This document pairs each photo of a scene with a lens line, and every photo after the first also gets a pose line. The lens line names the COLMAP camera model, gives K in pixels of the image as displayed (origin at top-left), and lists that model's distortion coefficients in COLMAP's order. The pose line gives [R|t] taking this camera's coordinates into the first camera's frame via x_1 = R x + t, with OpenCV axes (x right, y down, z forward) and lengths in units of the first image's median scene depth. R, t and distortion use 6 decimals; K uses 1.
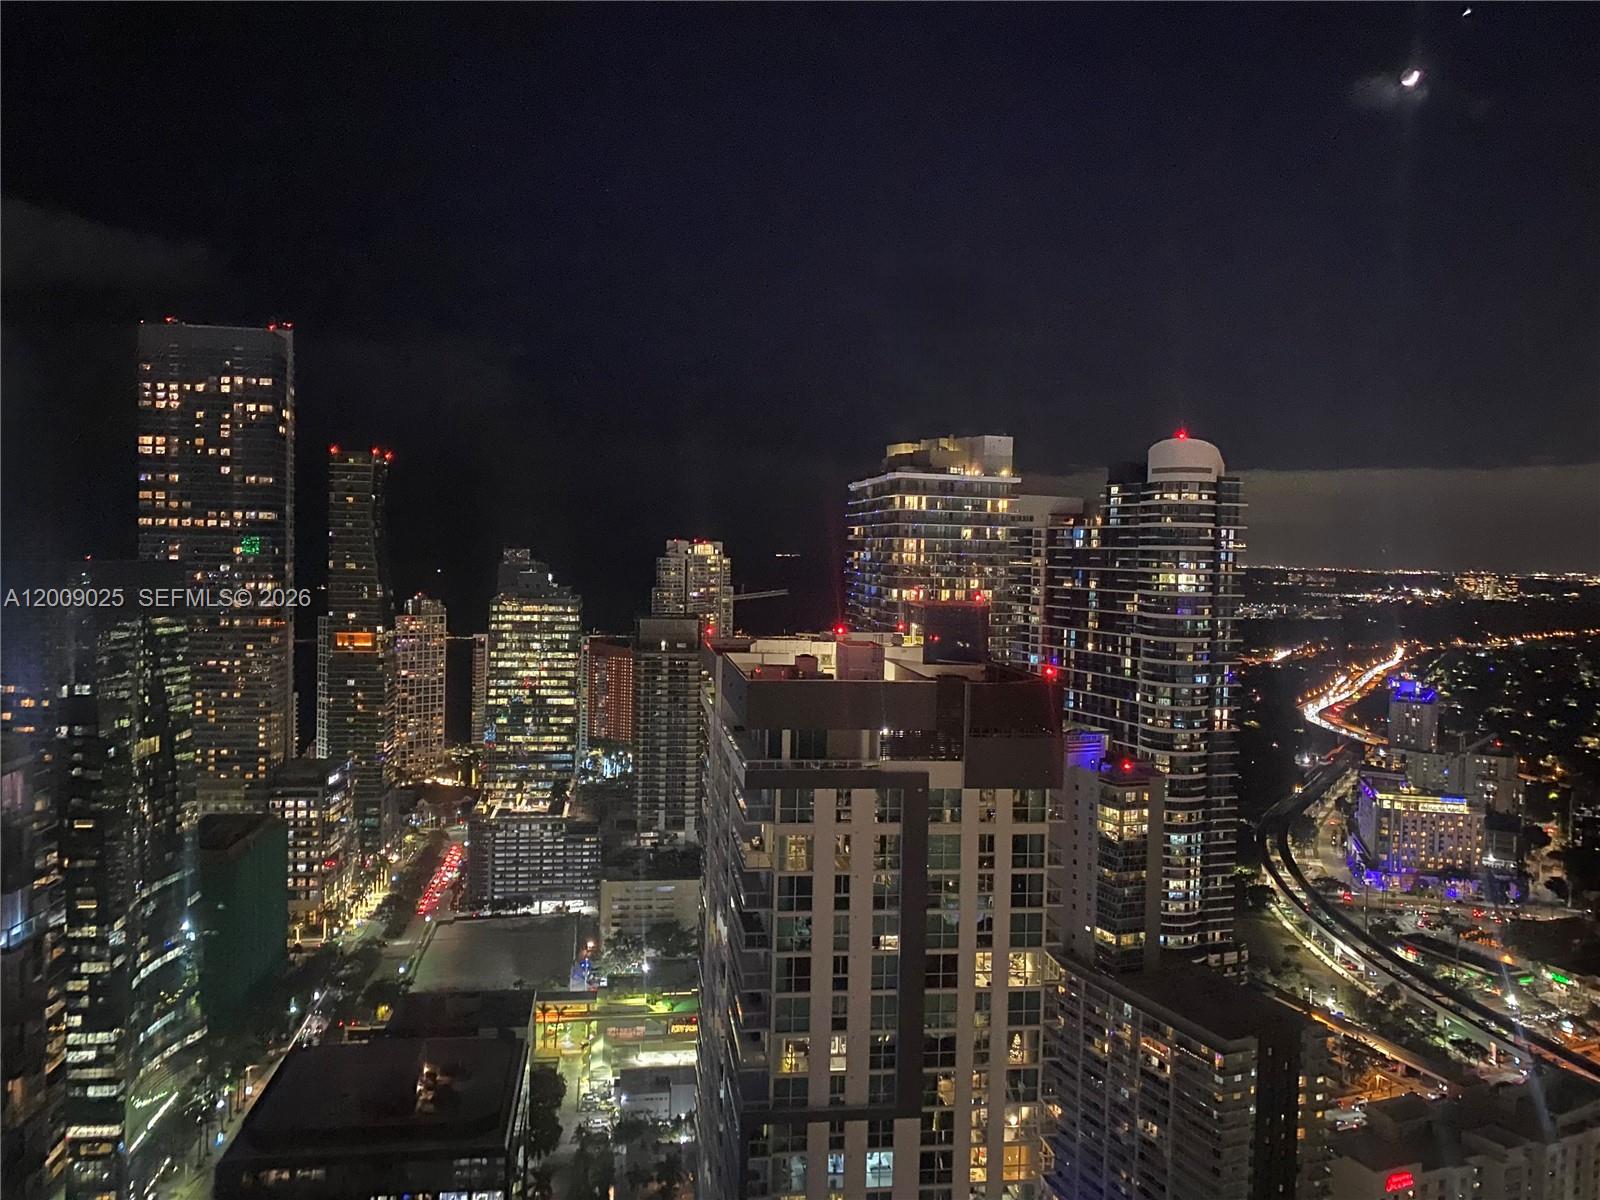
lens RADIAL K [[1211.4, 0, 792.7], [0, 1211.4, 583.4], [0, 0, 1]] dist [0.048750, -0.053605]
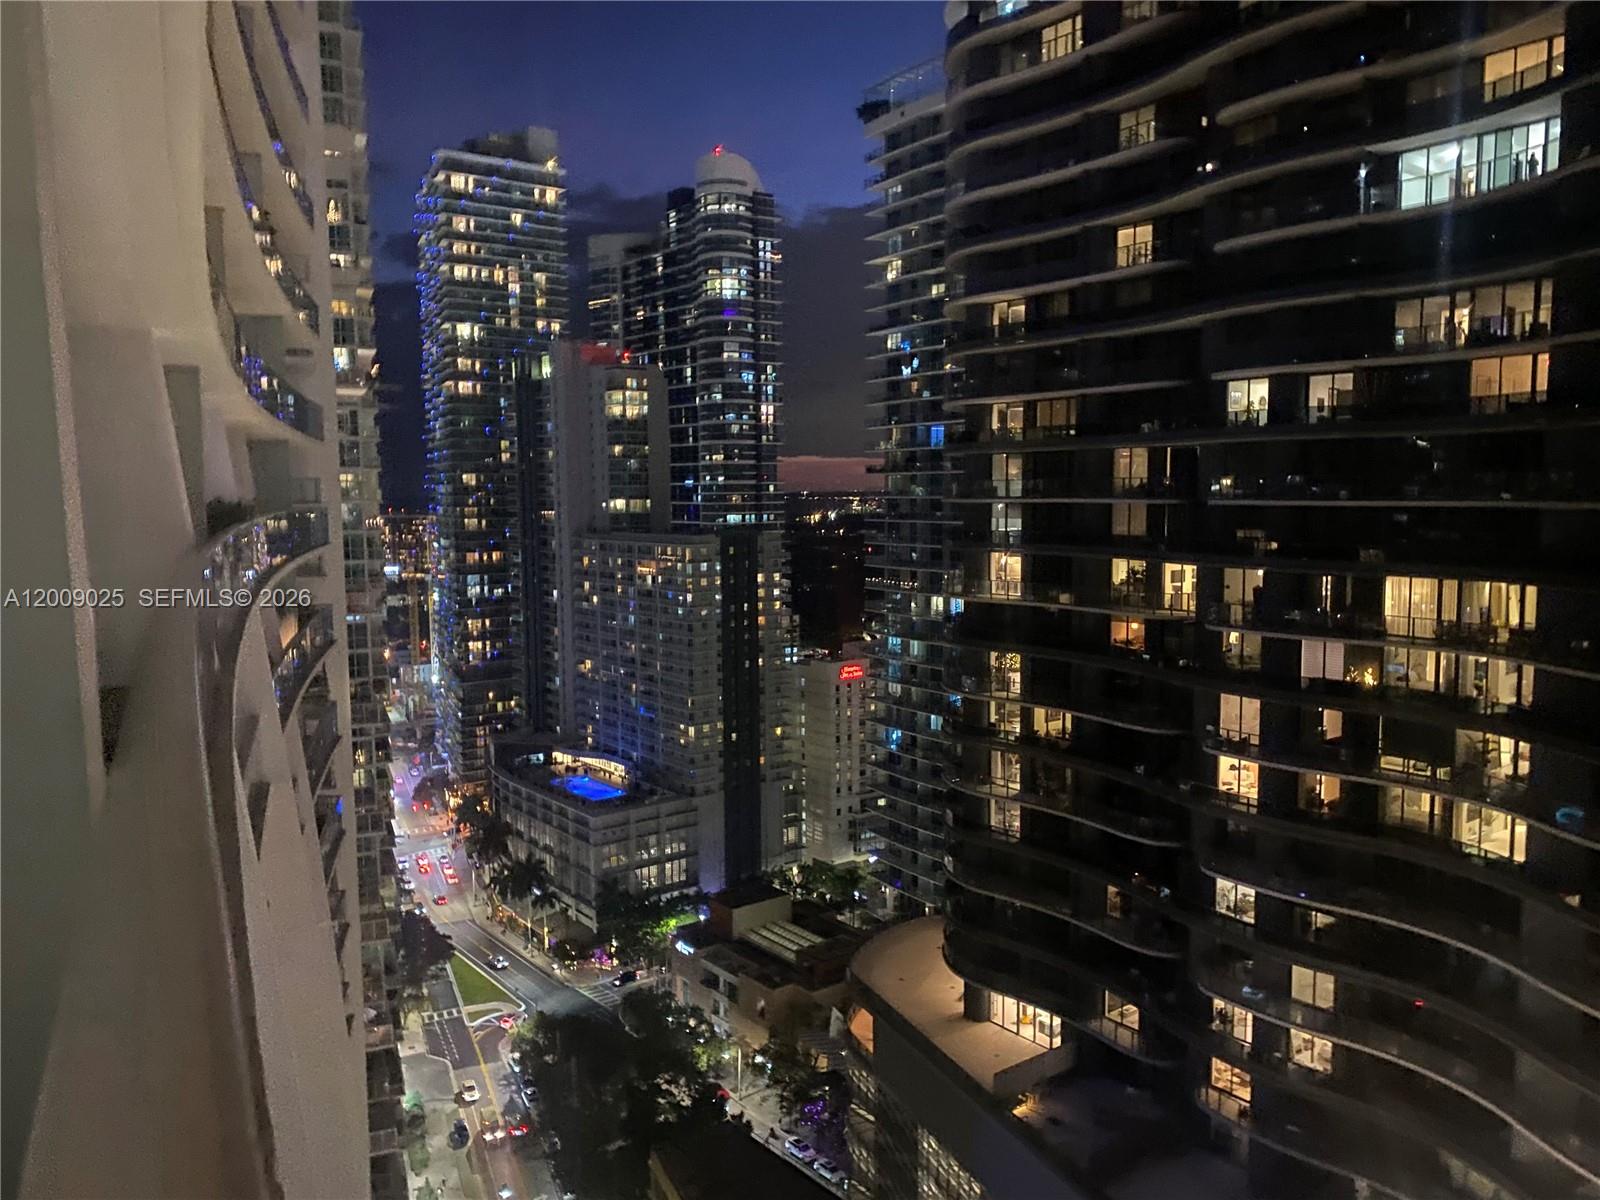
lens RADIAL K [[1211.4, 0, 799.8], [0, 1211.4, 612.5], [0, 0, 1]] dist [0.048750, -0.053605]
pose [[0.968118, -0.056937, 0.243939, 0.115409], [0.039398, 0.996315, 0.076191, 0.262673], [-0.247379, -0.064151, 0.966793, -0.146848]]
